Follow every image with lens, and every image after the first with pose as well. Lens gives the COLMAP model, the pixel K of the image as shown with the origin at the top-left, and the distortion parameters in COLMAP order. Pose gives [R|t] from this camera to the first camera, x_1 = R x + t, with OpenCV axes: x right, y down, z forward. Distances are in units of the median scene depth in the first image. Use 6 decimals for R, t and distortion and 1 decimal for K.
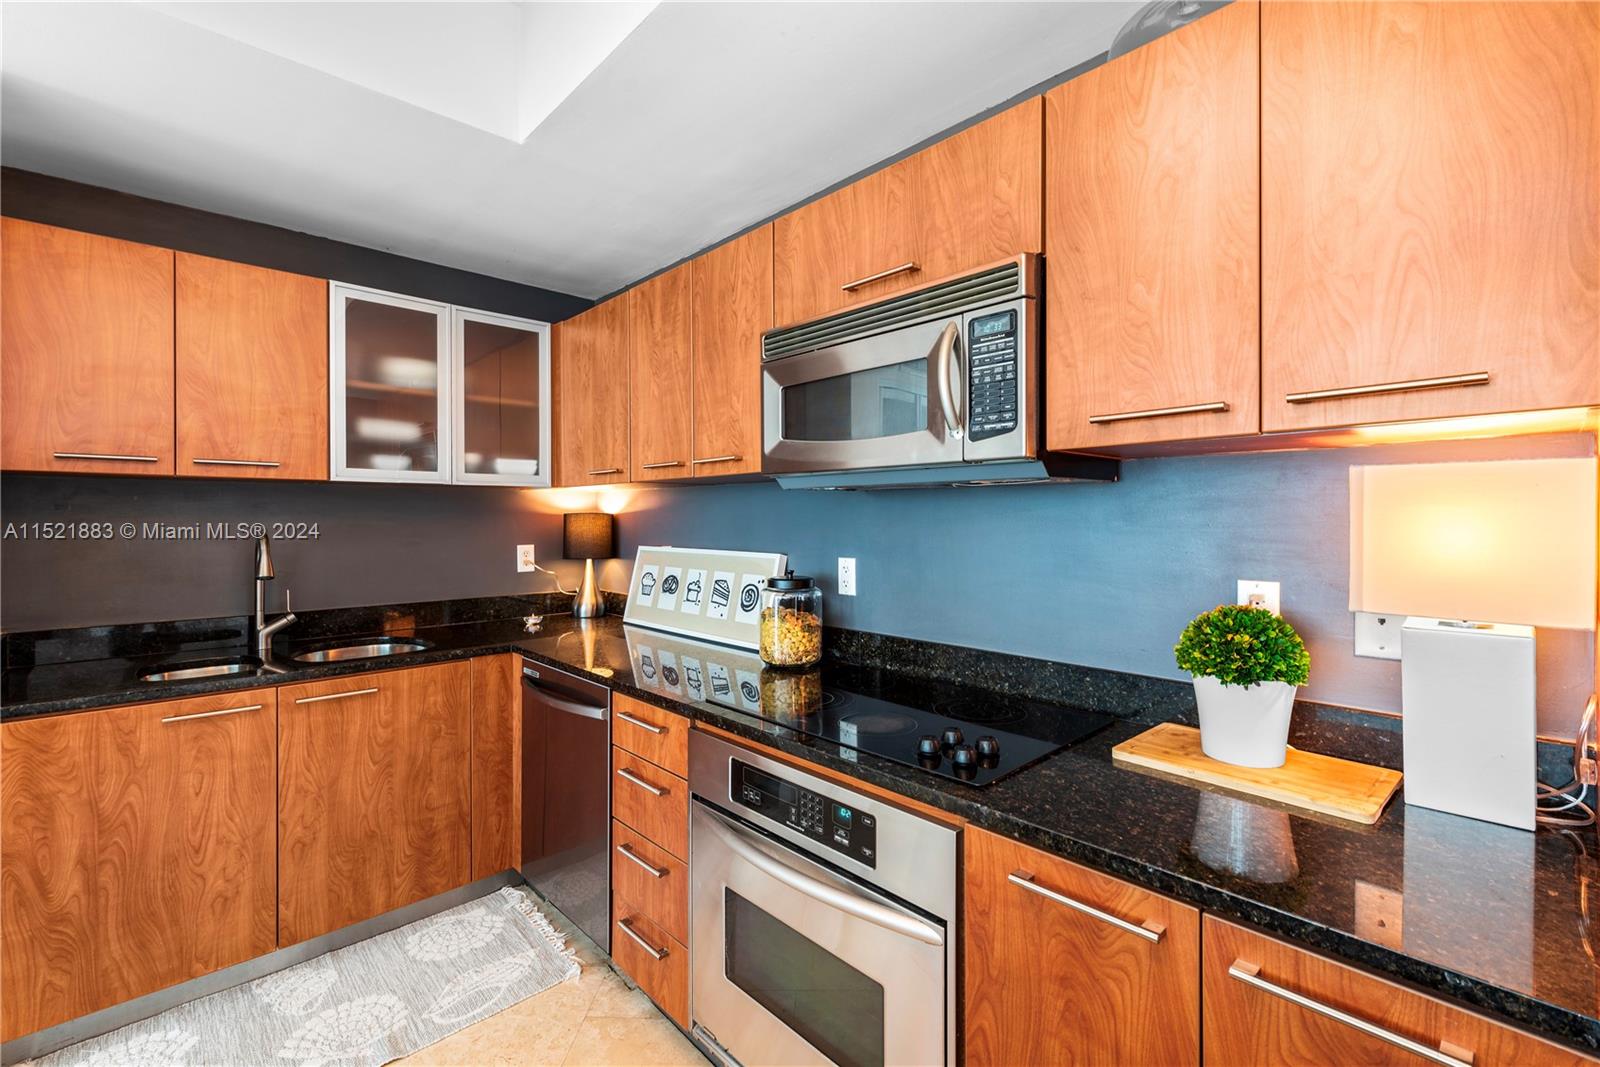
lens RADIAL K [[689.0, 0, 801.1], [0, 689.0, 518.8], [0, 0, 1]] dist [0.006588, -0.002358]
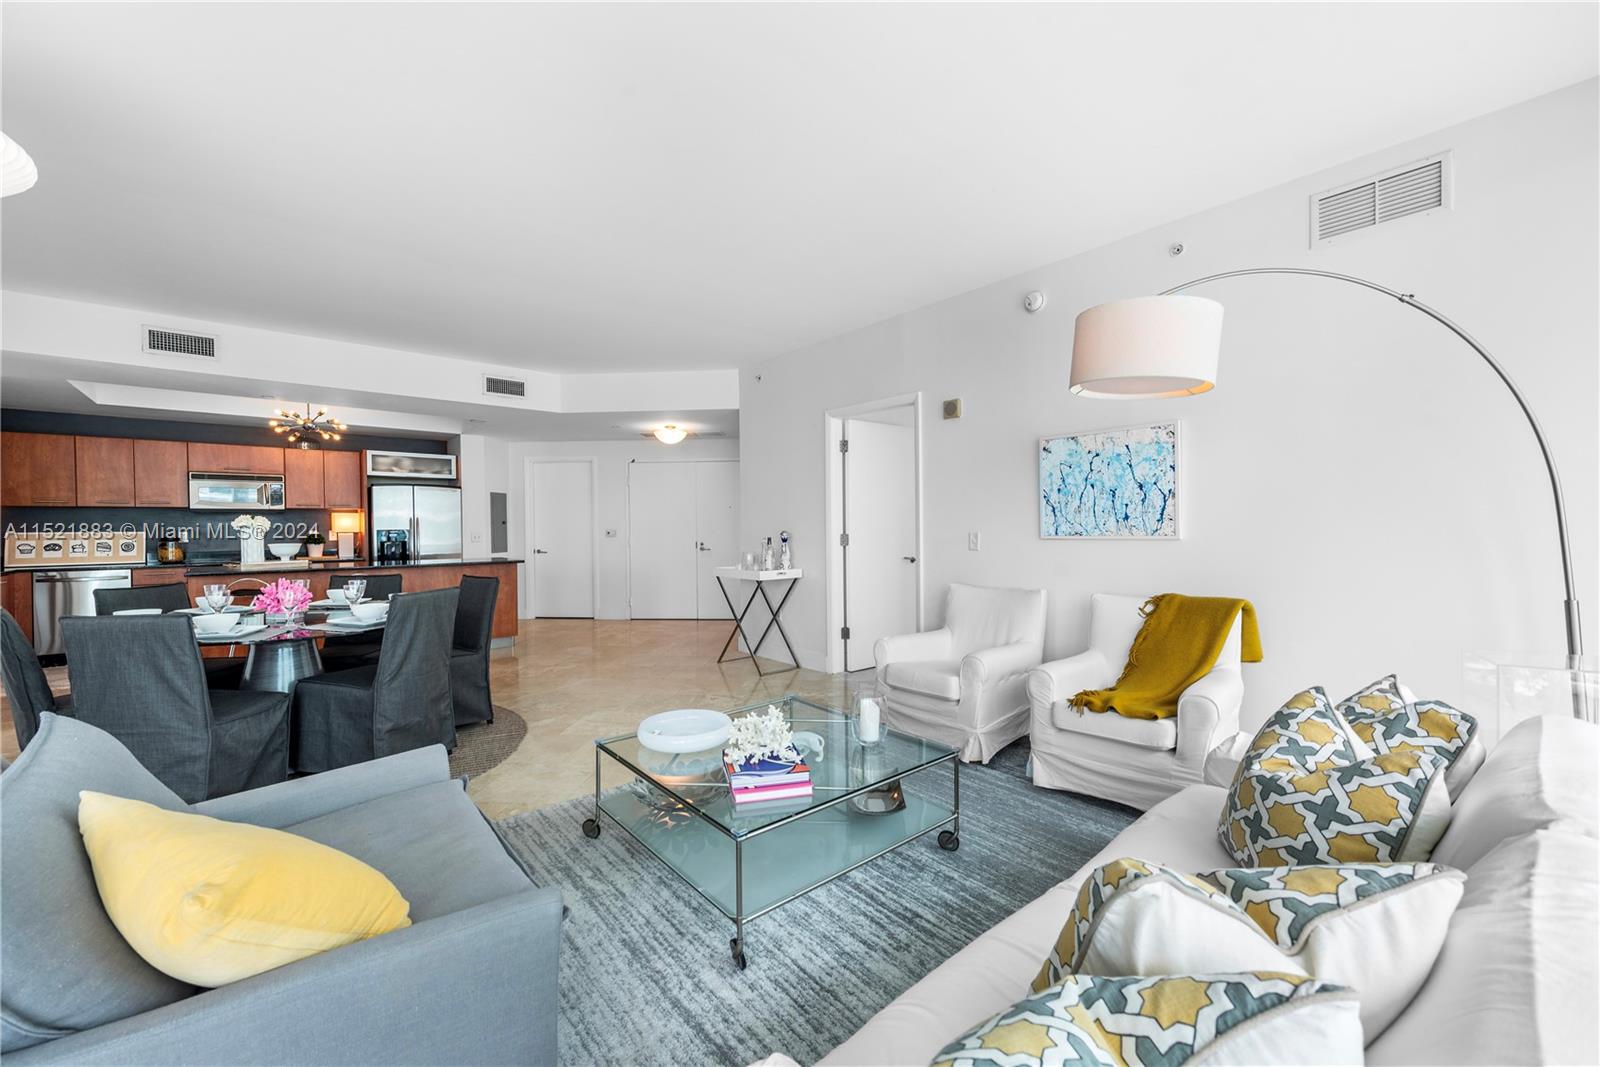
lens RADIAL K [[634.0, 0, 801.0], [0, 634.0, 533.7], [0, 0, 1]] dist [0.012783, -0.002785]
pose [[0.055348, -0.010410, 0.998413, -3.268113], [0.009238, 0.999908, 0.009913, 0.070427], [-0.998424, 0.008675, 0.055439, -2.492636]]
